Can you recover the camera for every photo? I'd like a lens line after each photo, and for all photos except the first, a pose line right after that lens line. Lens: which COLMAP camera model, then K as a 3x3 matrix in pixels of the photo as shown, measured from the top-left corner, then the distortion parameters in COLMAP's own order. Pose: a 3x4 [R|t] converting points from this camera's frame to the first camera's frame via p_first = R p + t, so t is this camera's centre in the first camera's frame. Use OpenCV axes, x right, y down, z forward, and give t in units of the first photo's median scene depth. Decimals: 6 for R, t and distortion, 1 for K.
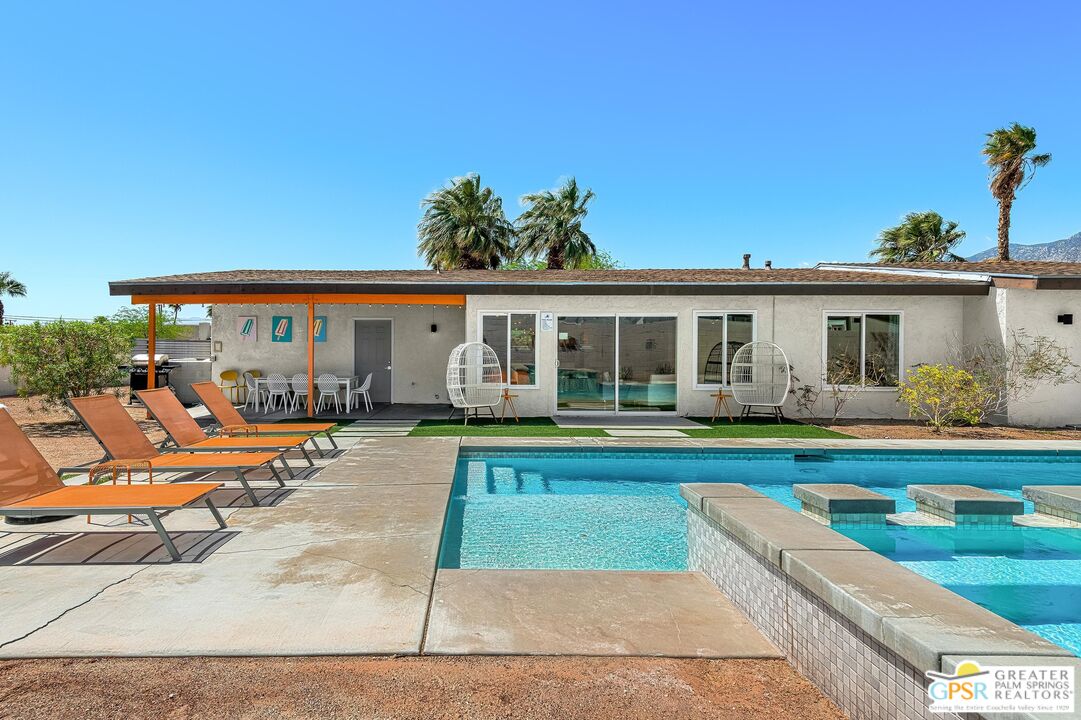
lens RADIAL K [[591.8, 0, 466.0], [0, 591.8, 355.6], [0, 0, 1]] dist [0.015263, -0.001748]
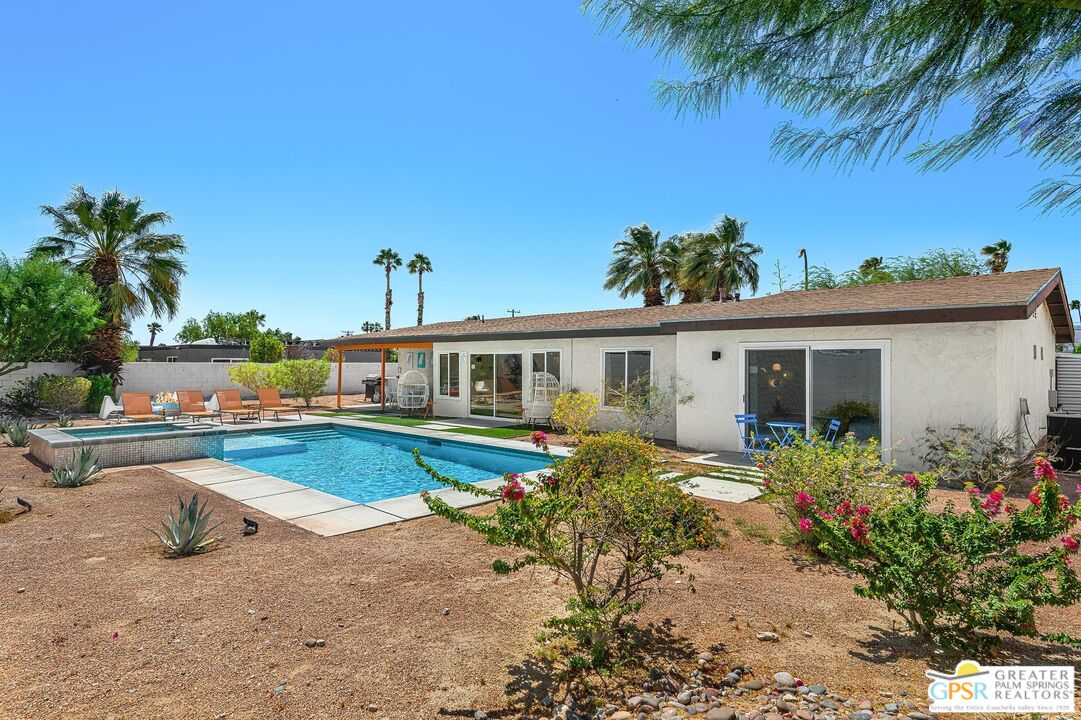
lens RADIAL K [[632.7, 0, 540.5], [0, 632.7, 360.0], [0, 0, 1]] dist [0.039287, -0.029352]
pose [[0.738330, -0.000089, -0.674439, 1.419665], [-0.027644, 0.999156, -0.030394, -0.006300], [0.673873, 0.041085, 0.737704, -0.093143]]
